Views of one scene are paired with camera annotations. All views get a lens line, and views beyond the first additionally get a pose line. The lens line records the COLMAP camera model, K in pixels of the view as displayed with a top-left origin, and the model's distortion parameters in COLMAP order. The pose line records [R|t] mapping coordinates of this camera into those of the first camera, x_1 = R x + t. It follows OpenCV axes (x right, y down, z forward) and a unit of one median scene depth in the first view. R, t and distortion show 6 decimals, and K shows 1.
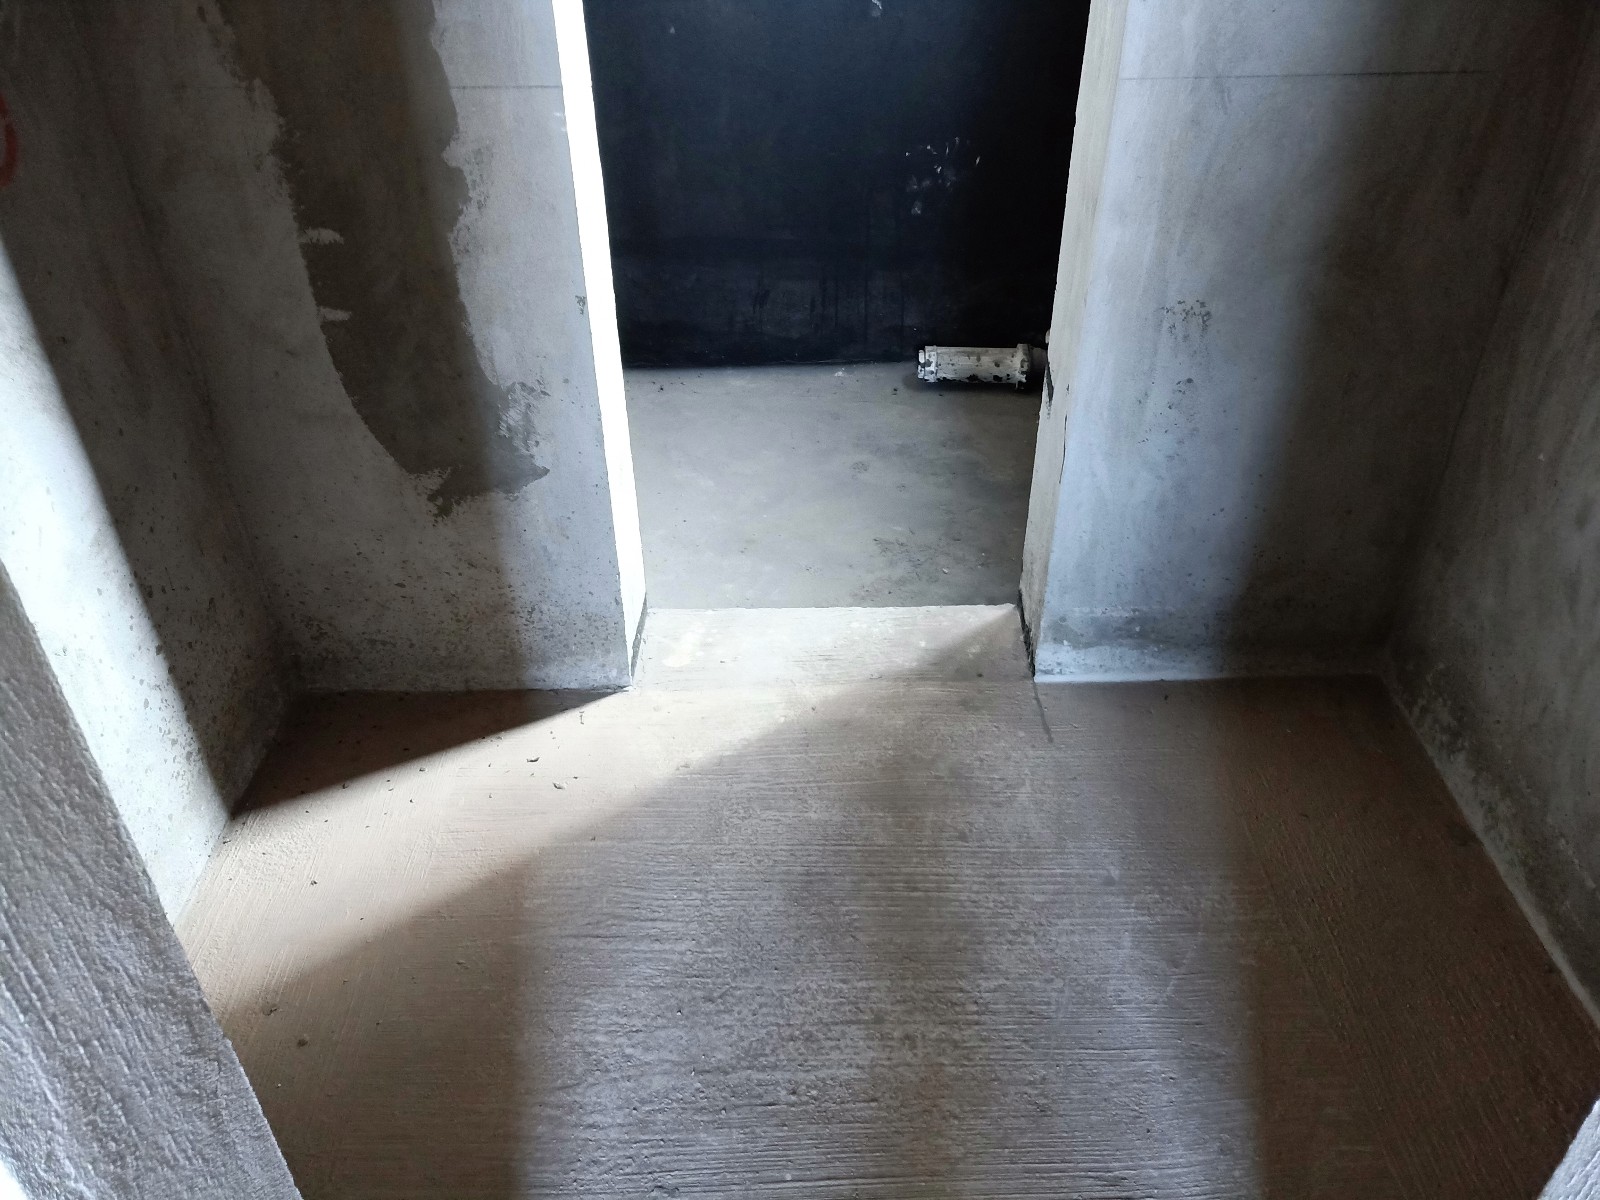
lens RADIAL K [[1220.6, 0, 802.5], [0, 1220.6, 604.5], [0, 0, 1]] dist [0.011066, -0.001251]
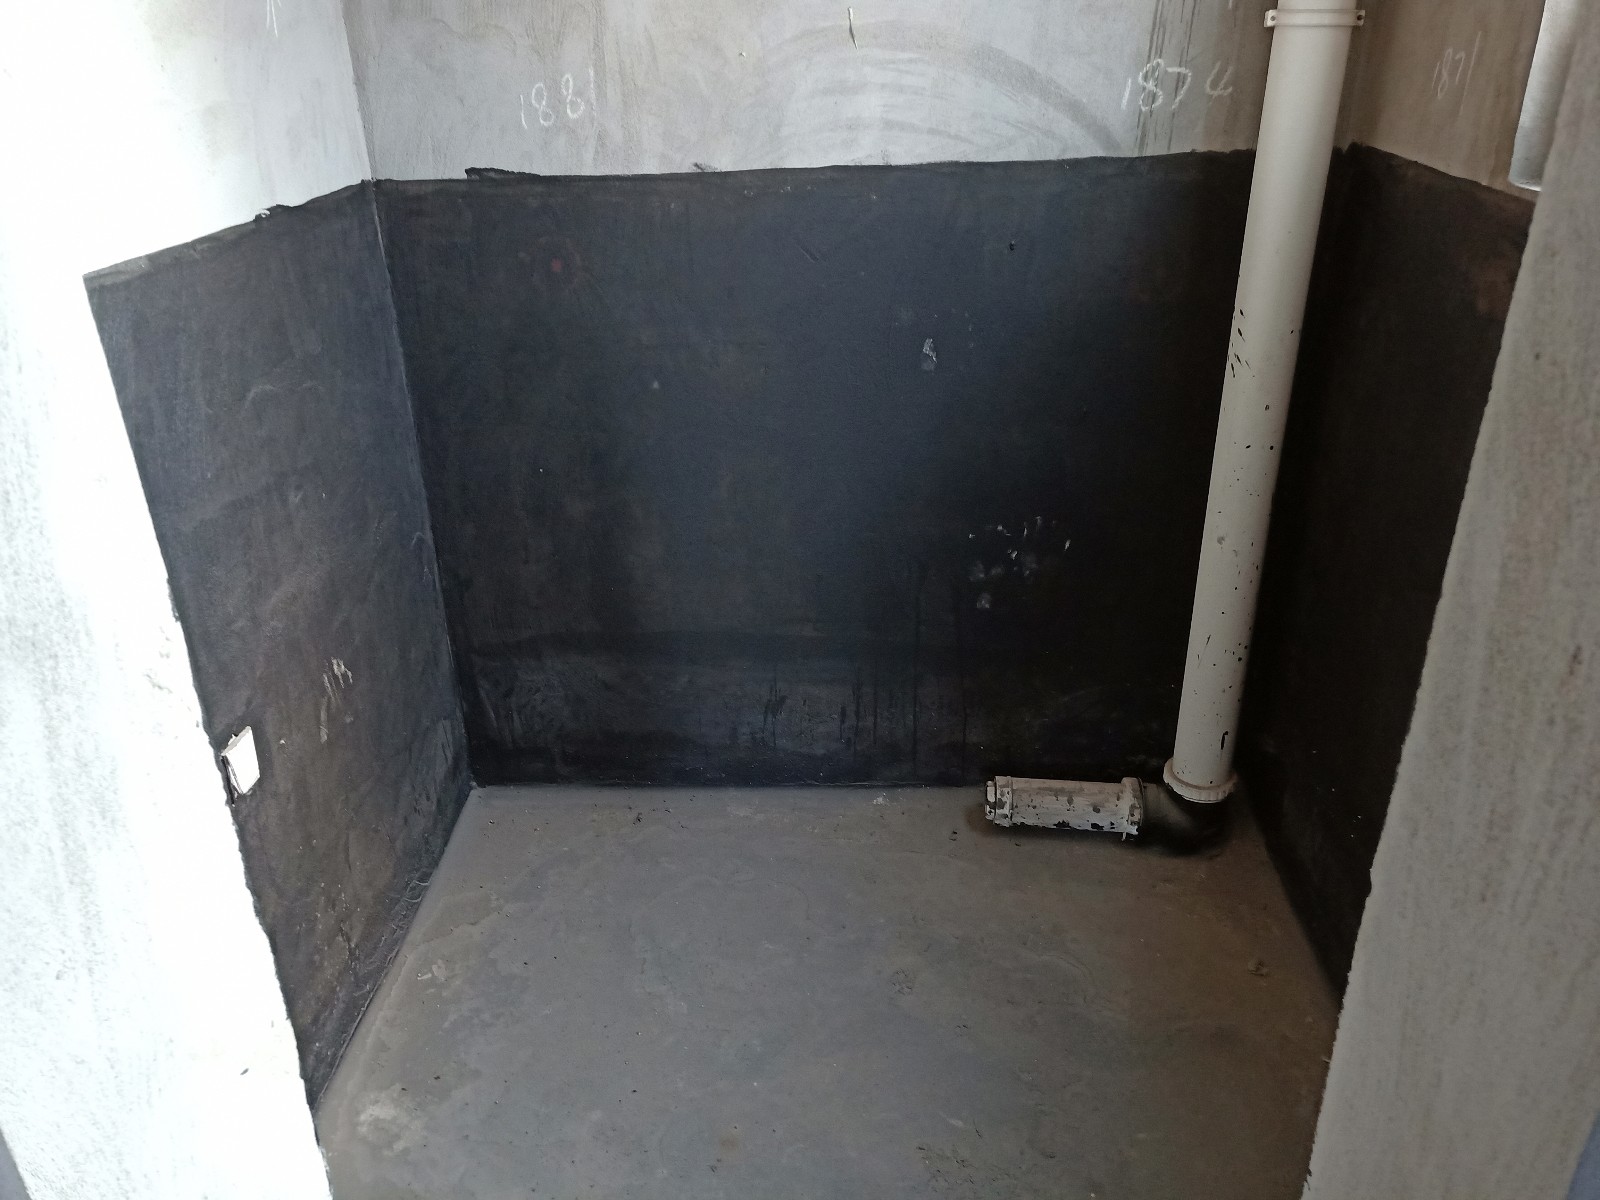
lens RADIAL K [[1220.6, 0, 799.5], [0, 1220.6, 595.8], [0, 0, 1]] dist [0.011066, -0.001251]
pose [[0.998339, 0.015463, -0.055499, 0.022208], [-0.025147, 0.983653, -0.178307, -0.185708], [0.051834, 0.179407, 0.982408, 0.257212]]
